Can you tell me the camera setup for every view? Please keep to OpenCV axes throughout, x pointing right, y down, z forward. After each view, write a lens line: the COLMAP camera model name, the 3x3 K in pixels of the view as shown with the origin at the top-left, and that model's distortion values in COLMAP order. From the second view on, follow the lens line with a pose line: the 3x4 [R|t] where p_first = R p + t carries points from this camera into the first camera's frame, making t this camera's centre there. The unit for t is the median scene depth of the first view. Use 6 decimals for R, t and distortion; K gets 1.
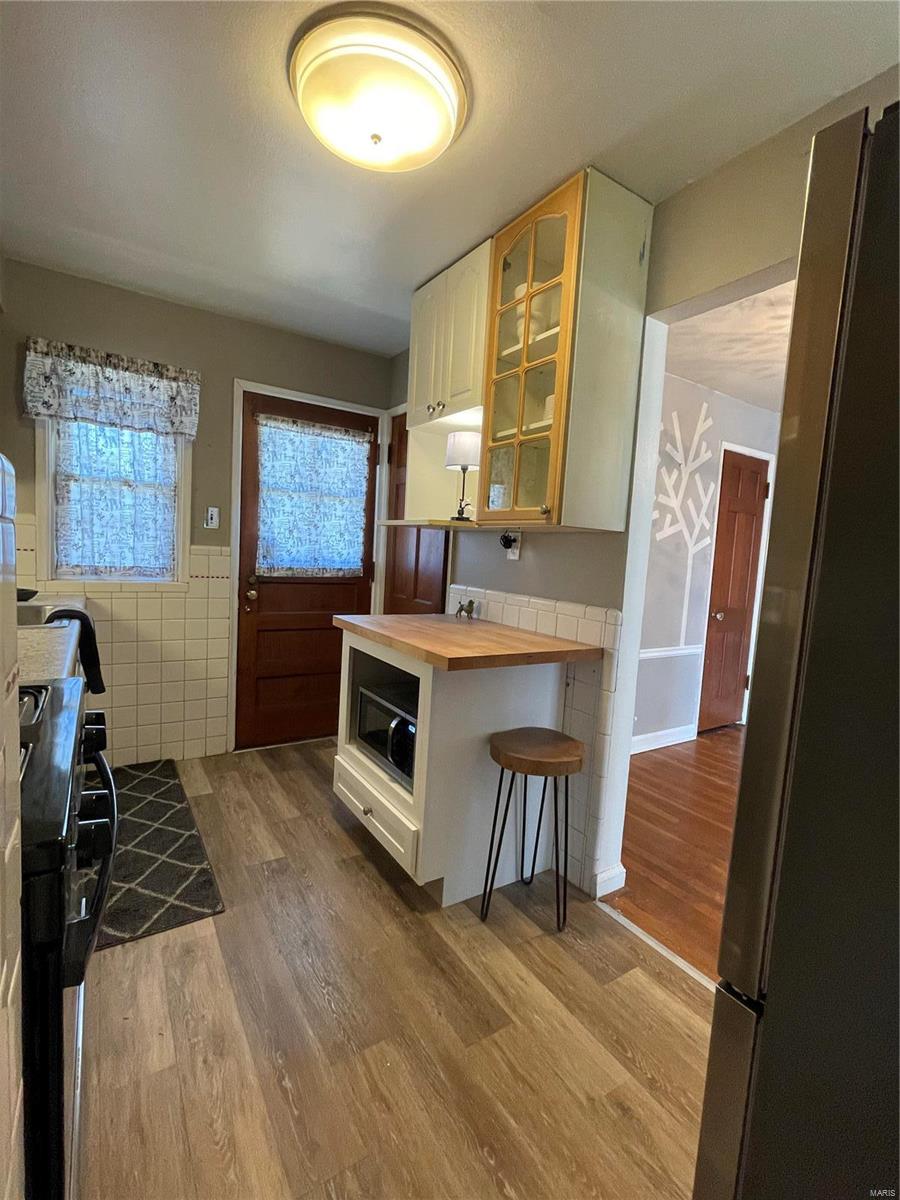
lens RADIAL K [[540.2, 0, 448.5], [0, 540.2, 599.0], [0, 0, 1]] dist [-0.005787, 0.002008]
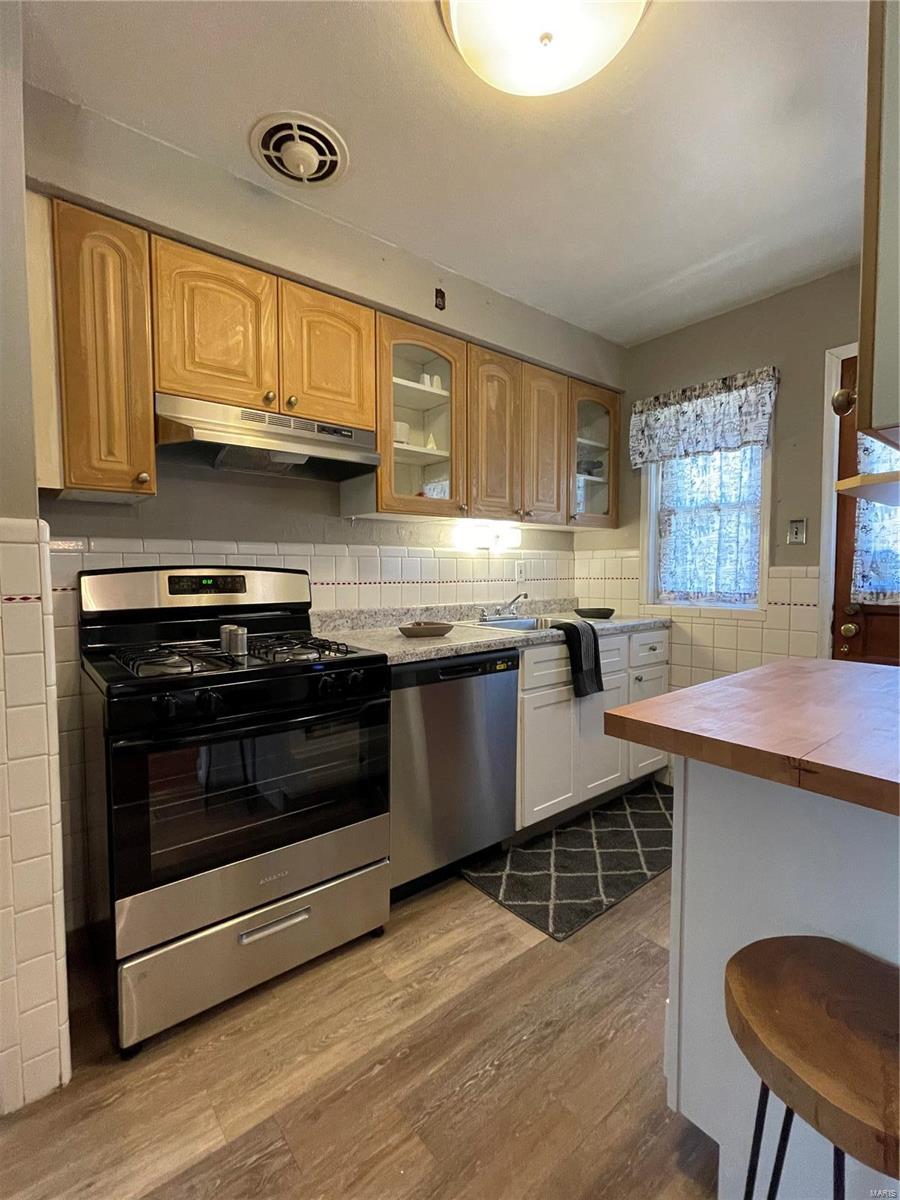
lens RADIAL K [[540.2, 0, 449.9], [0, 540.2, 596.6], [0, 0, 1]] dist [-0.005787, 0.002008]
pose [[0.108958, -0.011494, -0.993980, 0.336610], [-0.081158, 0.996492, -0.020420, 0.006690], [0.990728, 0.082895, 0.107643, 0.432540]]
